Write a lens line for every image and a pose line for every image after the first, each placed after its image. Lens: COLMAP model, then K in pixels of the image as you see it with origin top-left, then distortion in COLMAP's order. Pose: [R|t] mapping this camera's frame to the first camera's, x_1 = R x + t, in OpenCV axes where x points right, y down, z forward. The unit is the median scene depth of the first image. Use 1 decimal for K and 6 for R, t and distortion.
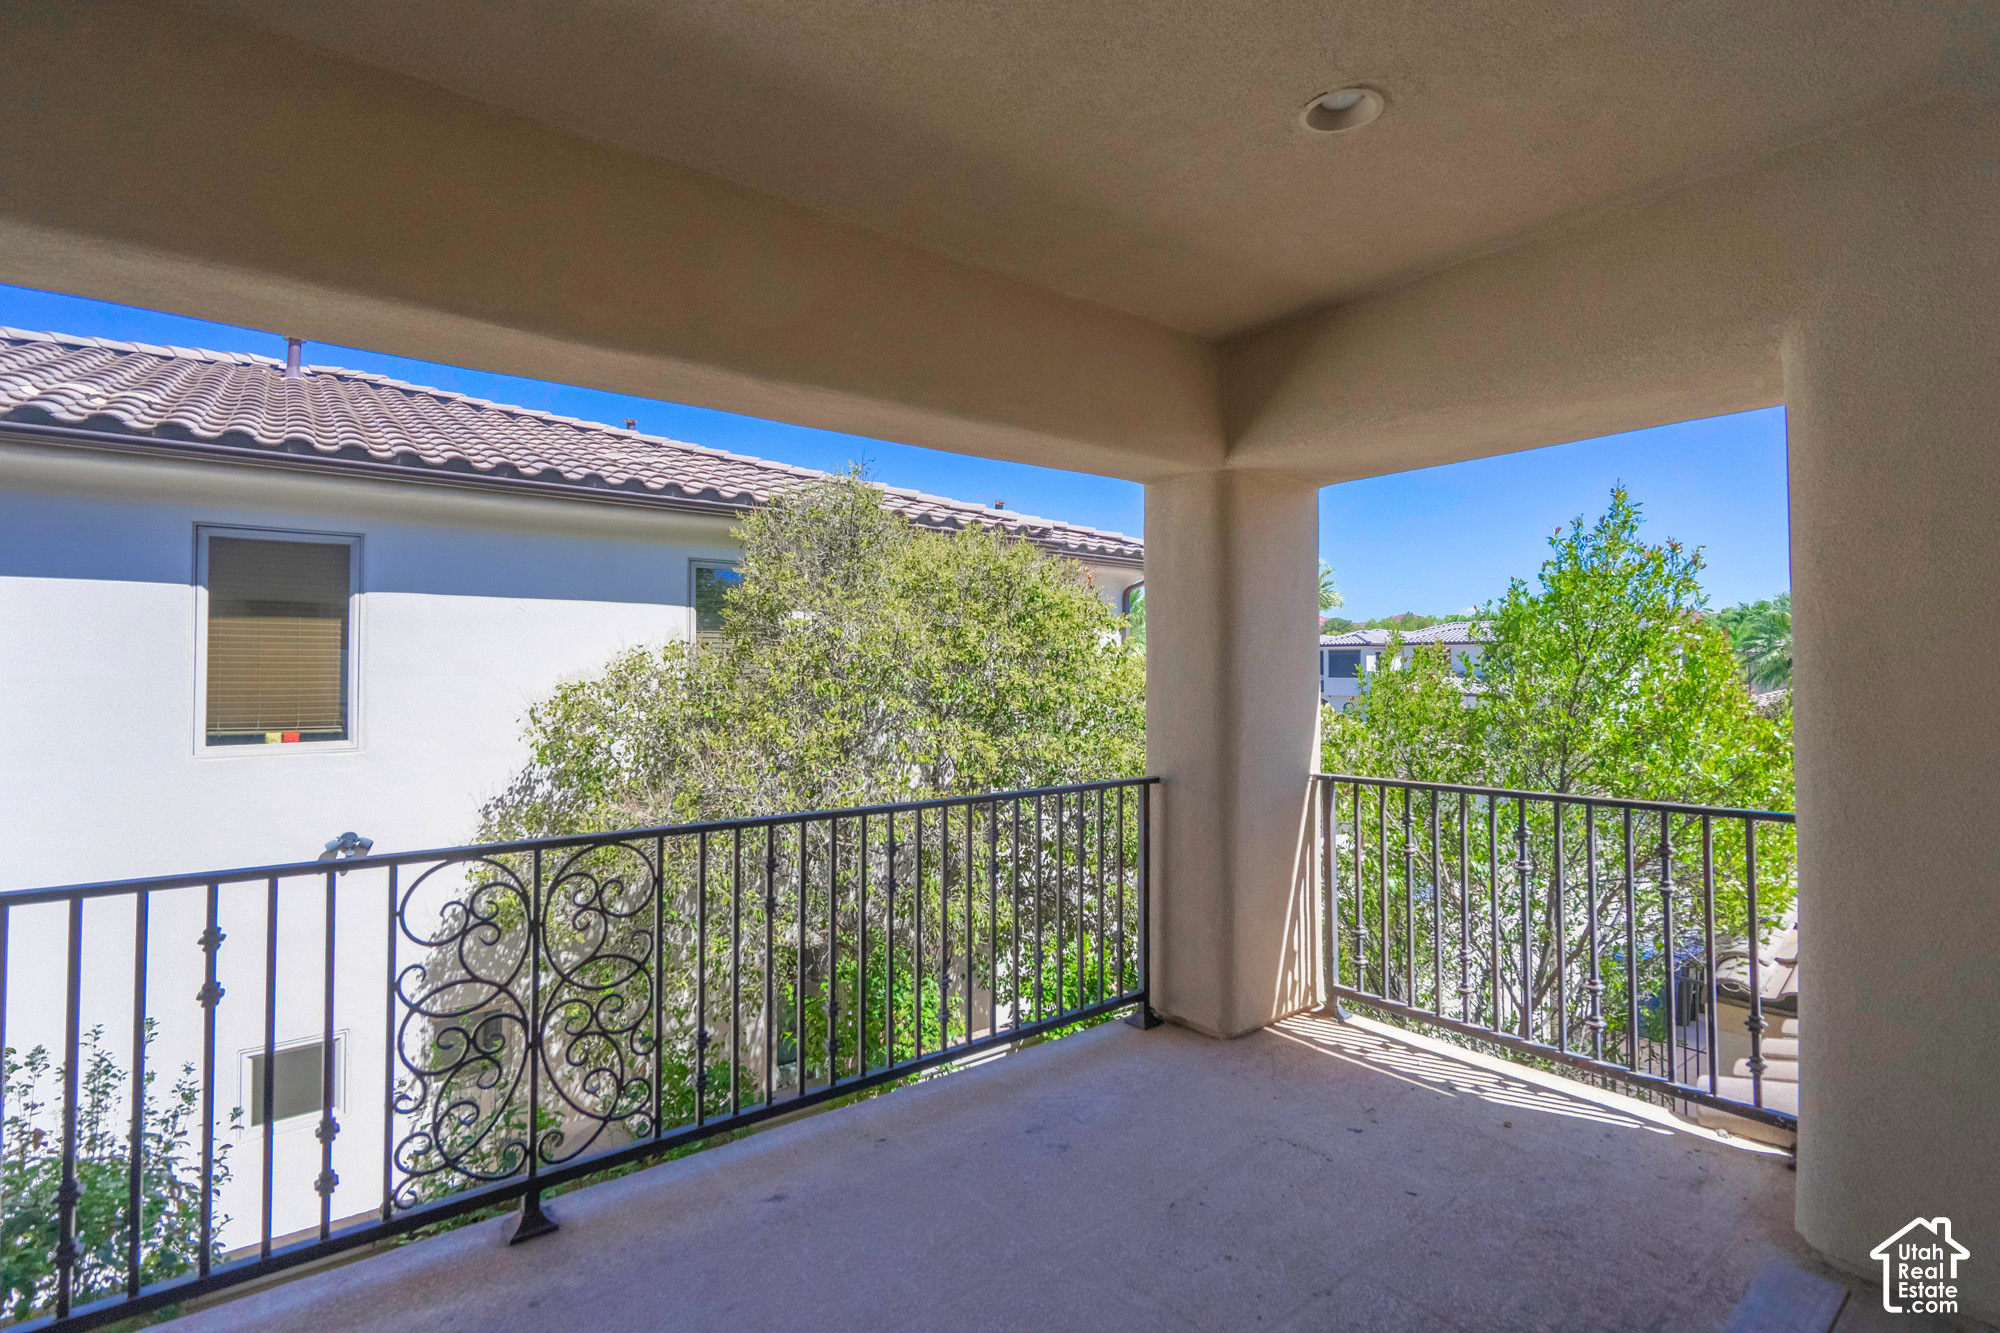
lens RADIAL K [[940.1, 0, 997.5], [0, 940.1, 664.3], [0, 0, 1]] dist [-0.000935, 0.002825]
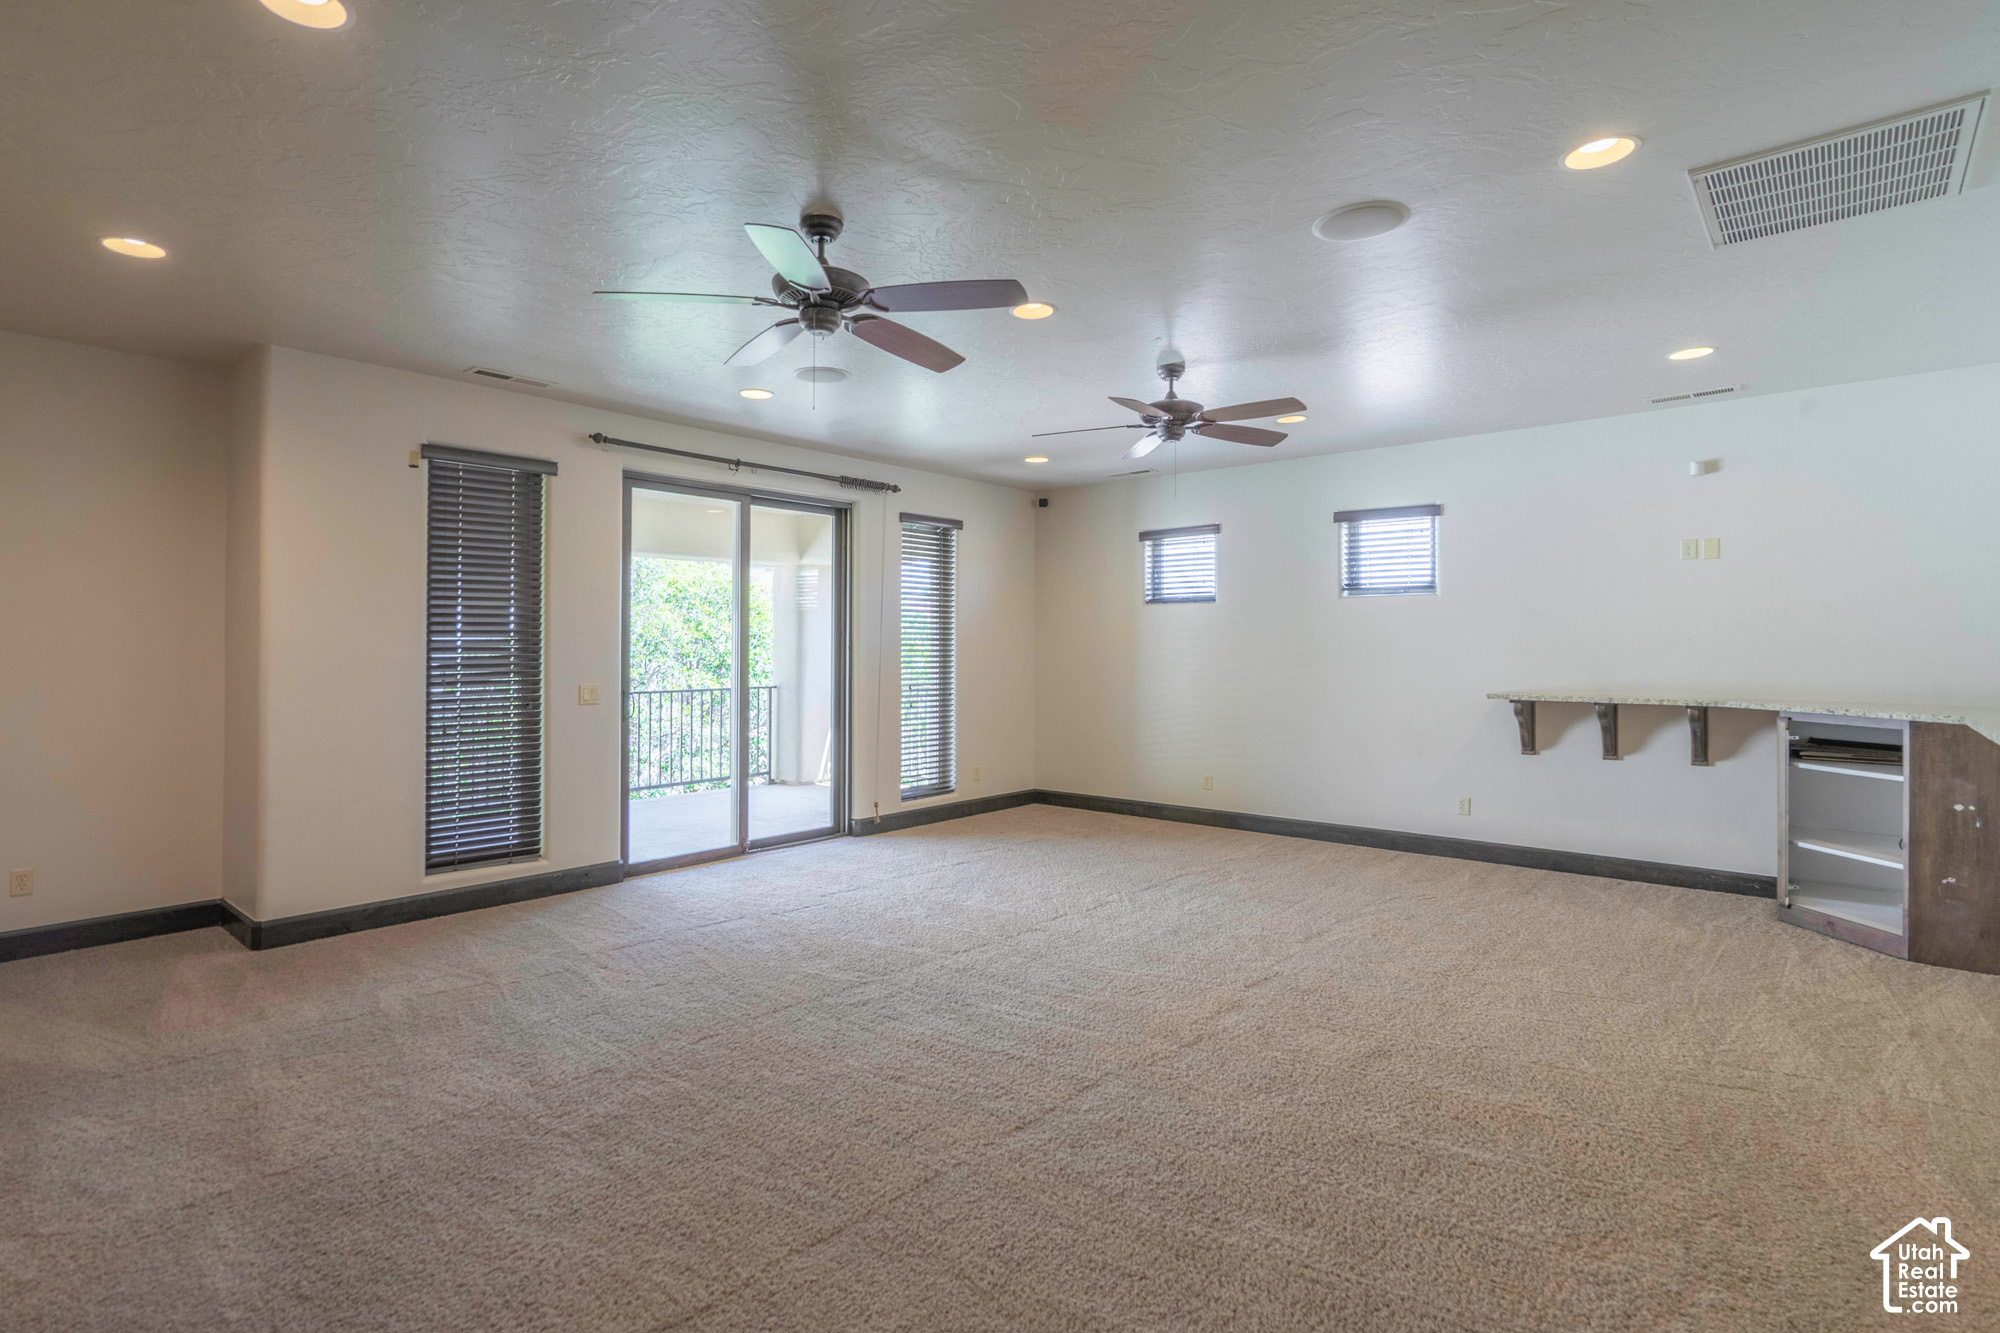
lens RADIAL K [[940.1, 0, 1010.9], [0, 940.1, 666.4], [0, 0, 1]] dist [-0.000935, 0.002825]
pose [[0.969899, -0.001453, 0.243502, 0.151458], [-0.004017, 0.999751, 0.021966, 0.011955], [-0.243473, -0.022283, 0.969652, -1.380608]]
